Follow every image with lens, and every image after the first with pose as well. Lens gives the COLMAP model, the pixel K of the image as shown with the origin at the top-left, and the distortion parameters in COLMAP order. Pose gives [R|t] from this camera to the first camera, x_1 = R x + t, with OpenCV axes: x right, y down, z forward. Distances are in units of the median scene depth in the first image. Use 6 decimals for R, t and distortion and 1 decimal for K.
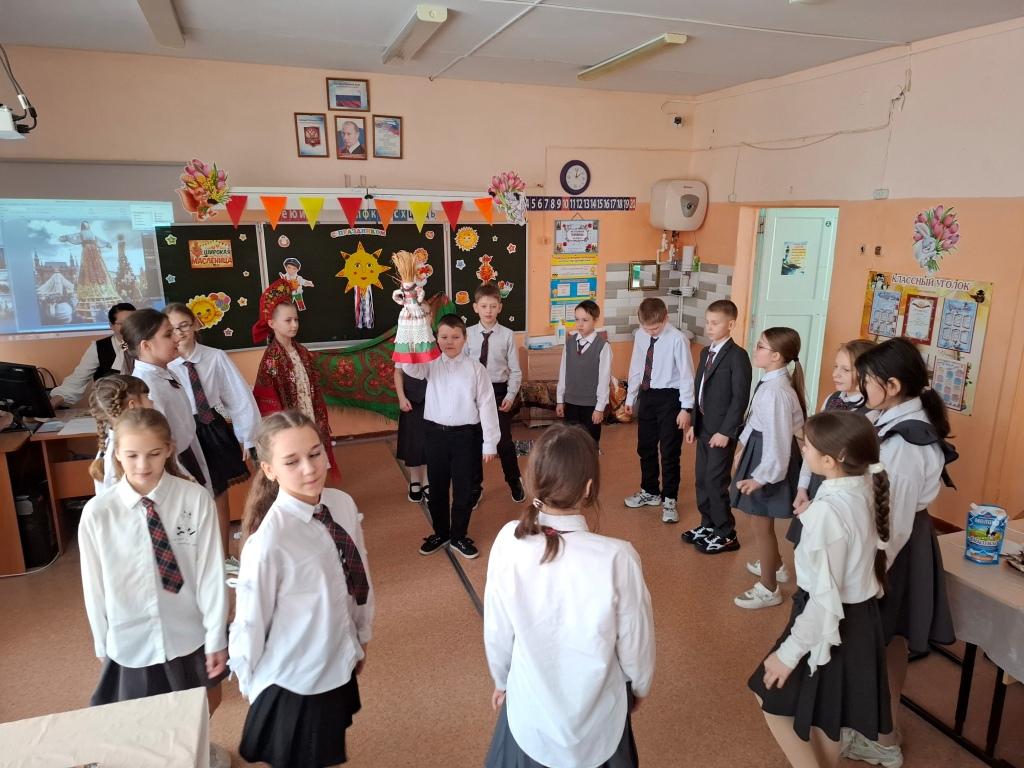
lens RADIAL K [[688.2, 0, 510.2], [0, 688.2, 388.2], [0, 0, 1]] dist [0.054599, -0.076216]
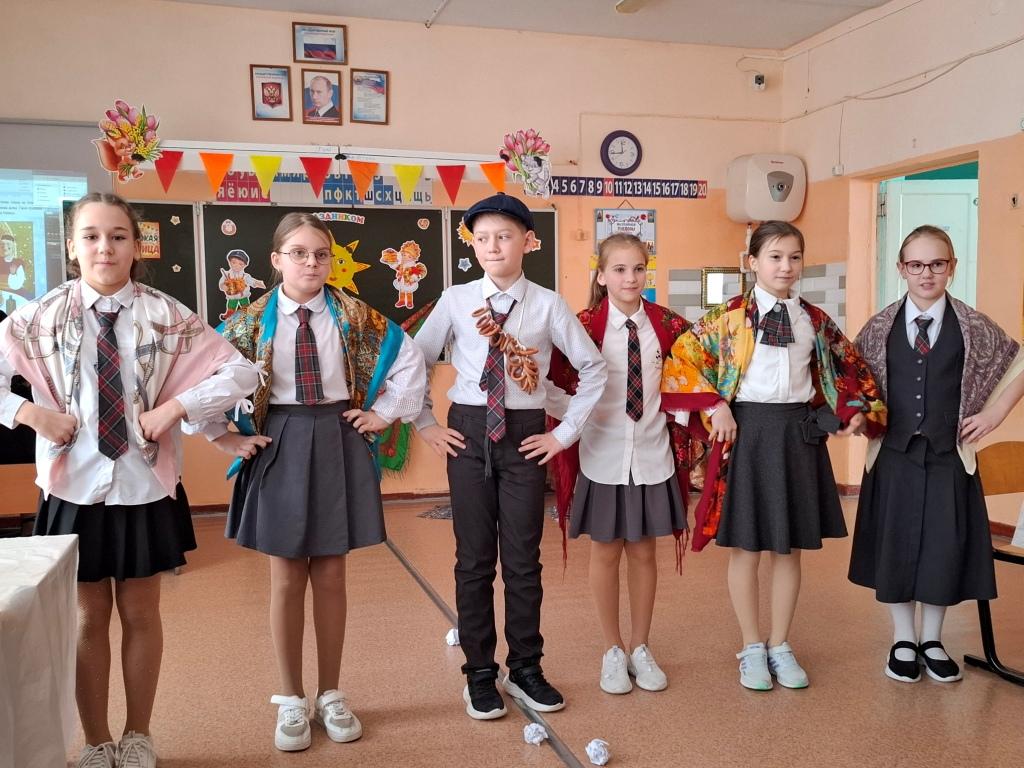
lens RADIAL K [[1020.2, 0, 500.2], [0, 1020.2, 392.4], [0, 0, 1]] dist [0.035584, 0.000000]
pose [[0.998099, -0.008725, -0.061015, 0.033689], [-0.002576, 0.983160, -0.182730, 0.168716], [0.061582, 0.182539, 0.981268, -0.038294]]
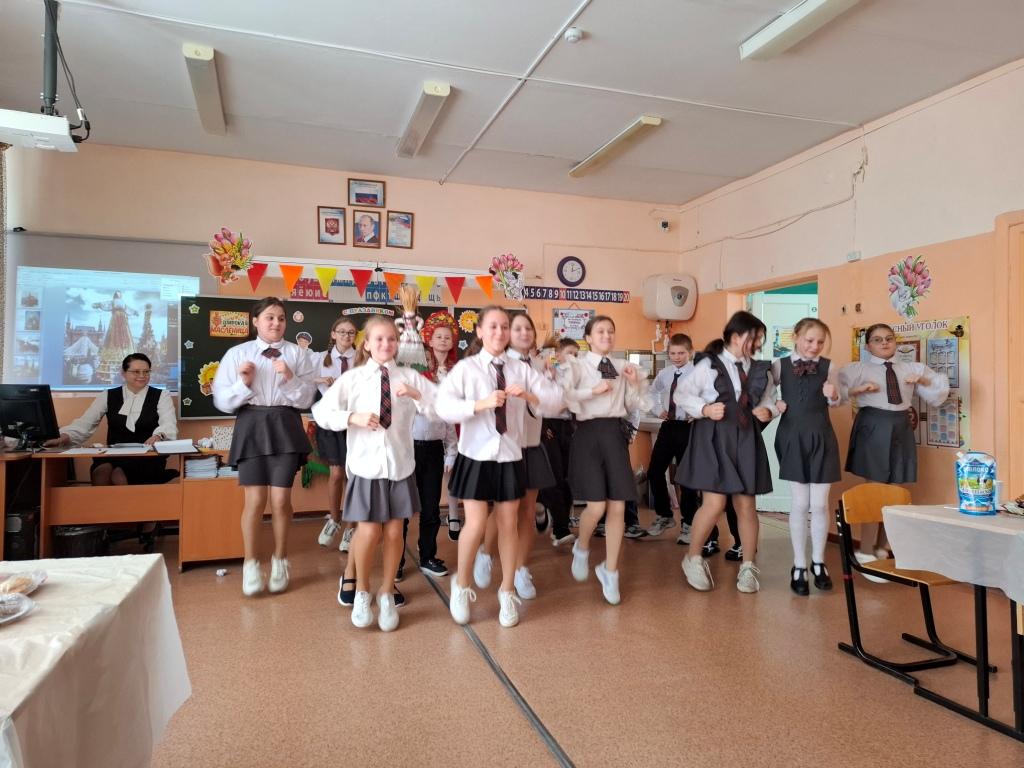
lens RADIAL K [[688.2, 0, 500.1], [0, 688.2, 370.7], [0, 0, 1]] dist [0.054599, -0.076216]
pose [[0.999358, 0.003566, -0.035648, 0.024956], [-0.012928, 0.963890, -0.265987, 0.152500], [0.033412, 0.266277, 0.963317, 0.001208]]
